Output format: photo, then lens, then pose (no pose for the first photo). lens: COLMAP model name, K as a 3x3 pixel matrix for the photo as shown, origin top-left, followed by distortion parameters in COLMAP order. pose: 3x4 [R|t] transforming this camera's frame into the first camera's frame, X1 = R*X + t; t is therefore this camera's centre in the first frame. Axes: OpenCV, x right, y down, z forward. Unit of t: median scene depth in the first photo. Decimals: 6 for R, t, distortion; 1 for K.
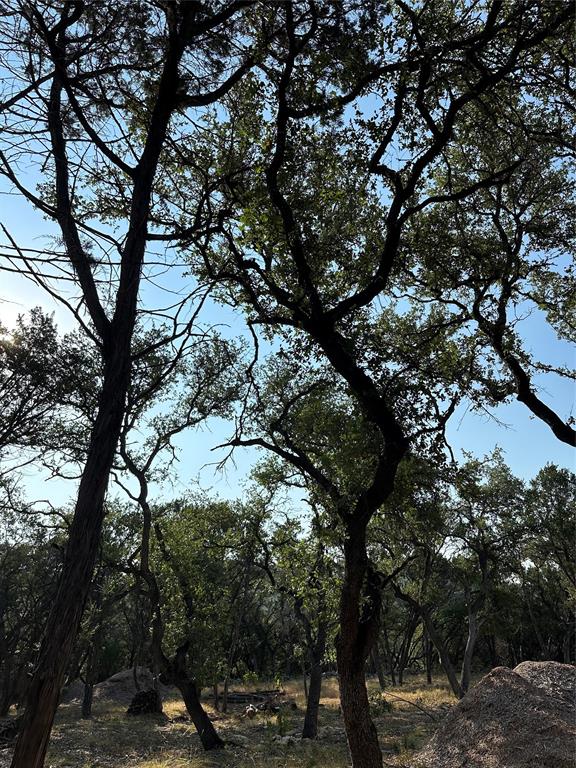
lens RADIAL K [[536.1, 0, 300.1], [0, 536.1, 382.3], [0, 0, 1]] dist [0.030766, -0.031333]
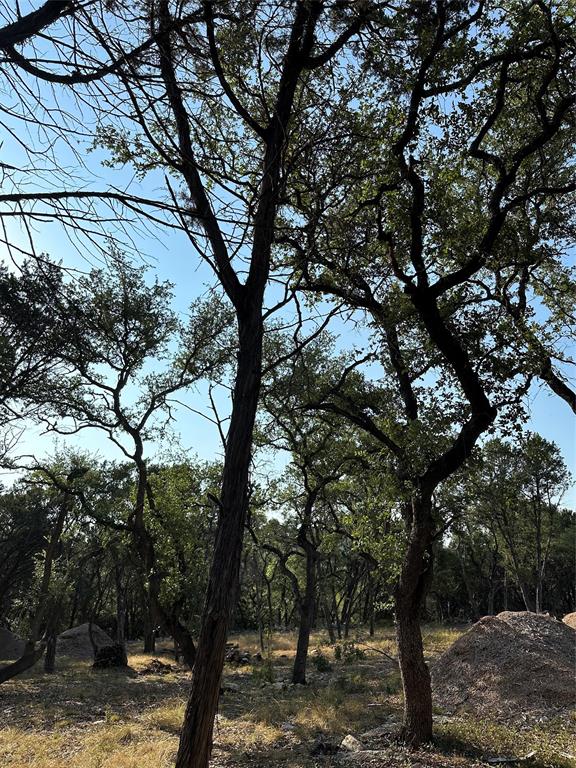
lens RADIAL K [[536.1, 0, 300.1], [0, 536.1, 382.3], [0, 0, 1]] dist [0.030766, -0.031333]
pose [[0.989832, 0.049843, 0.133221, -0.131604], [-0.058175, 0.996538, 0.059400, 0.002878], [-0.129799, -0.066546, 0.989305, -0.011671]]
